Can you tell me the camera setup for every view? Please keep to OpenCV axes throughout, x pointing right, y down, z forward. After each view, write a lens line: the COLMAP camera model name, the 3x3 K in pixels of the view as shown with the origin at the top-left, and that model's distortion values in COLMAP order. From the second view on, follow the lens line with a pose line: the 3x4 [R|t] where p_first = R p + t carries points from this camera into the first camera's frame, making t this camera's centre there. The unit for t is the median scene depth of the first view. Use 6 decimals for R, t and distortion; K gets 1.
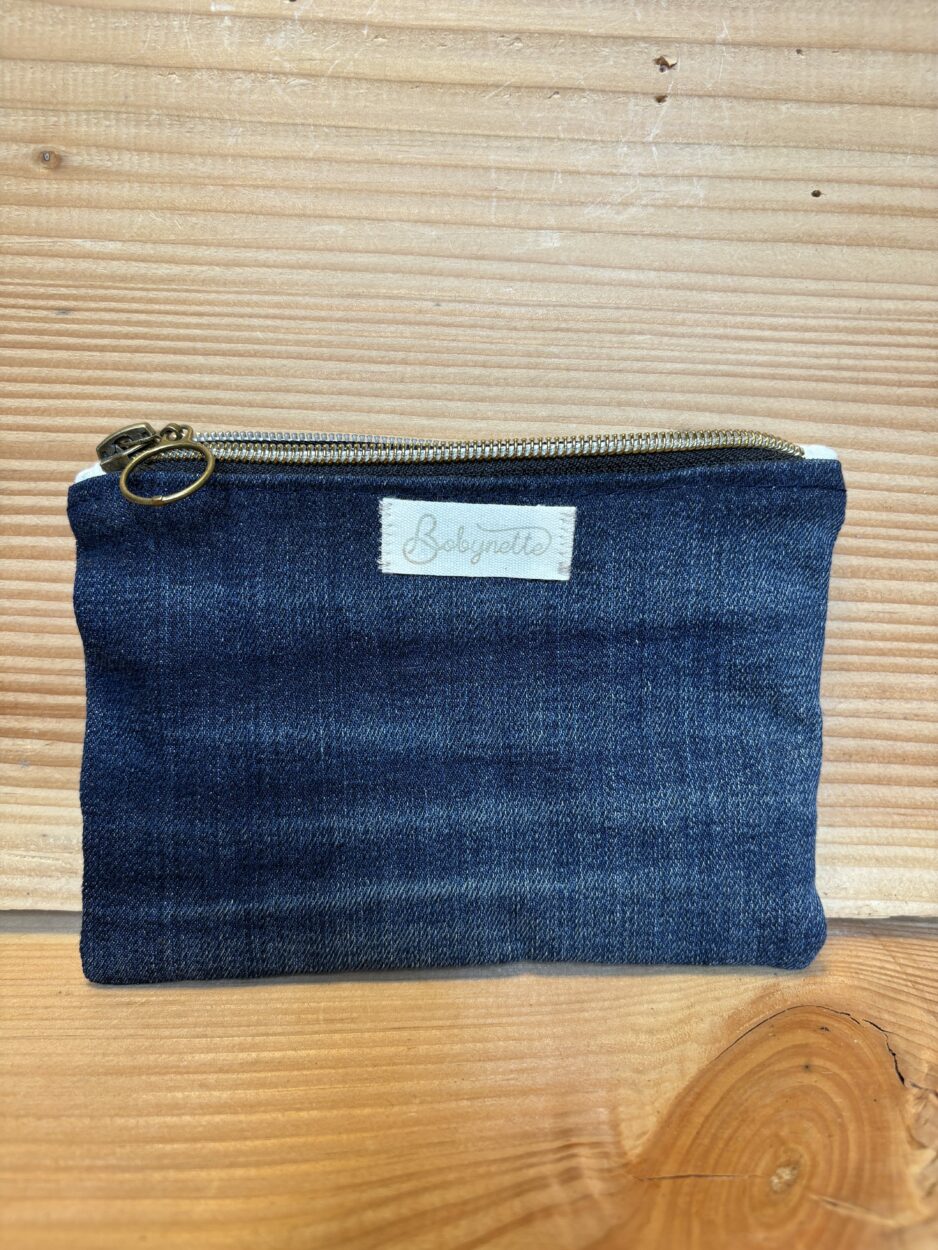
lens RADIAL K [[941.8, 0, 450.9], [0, 941.8, 628.3], [0, 0, 1]] dist [-0.020365, -0.009401]
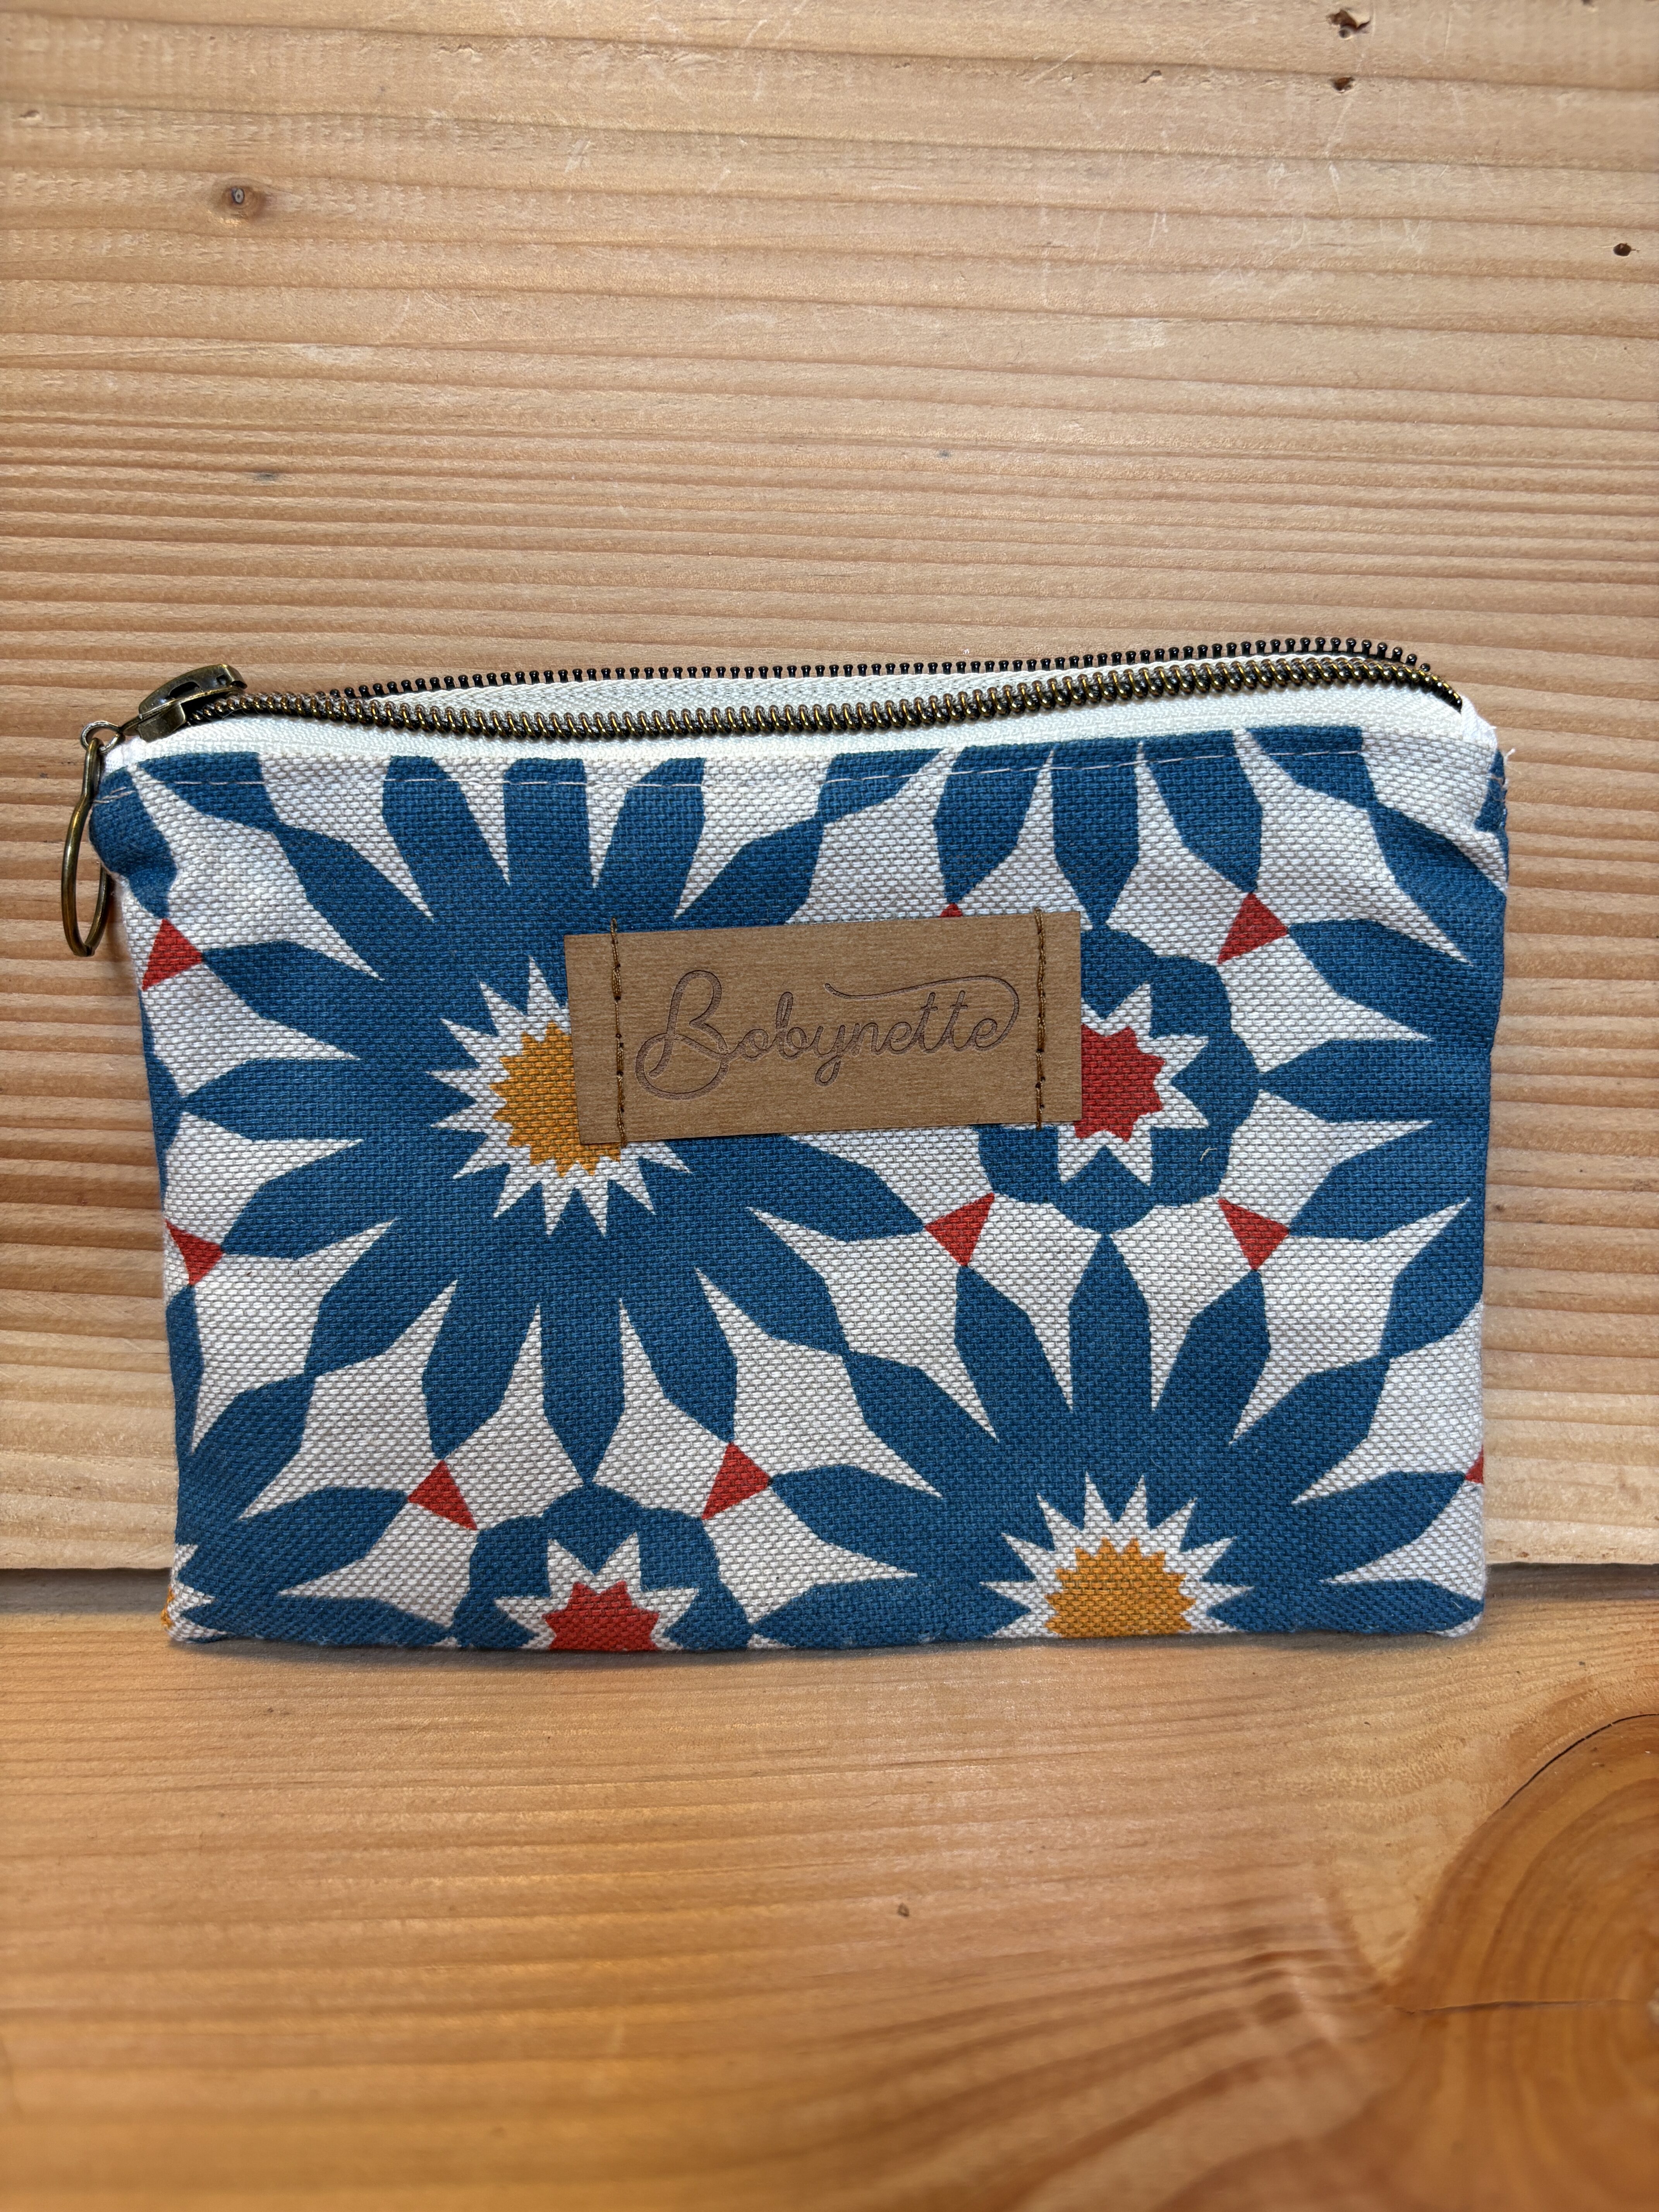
lens RADIAL K [[1666.6, 0, 784.7], [0, 1666.6, 1124.3], [0, 0, 1]] dist [-0.020365, -0.009401]
pose [[0.999937, -0.011010, -0.002173, -0.112987], [0.010956, 0.999660, -0.023663, 0.074888], [0.002433, 0.023638, 0.999718, 0.030143]]
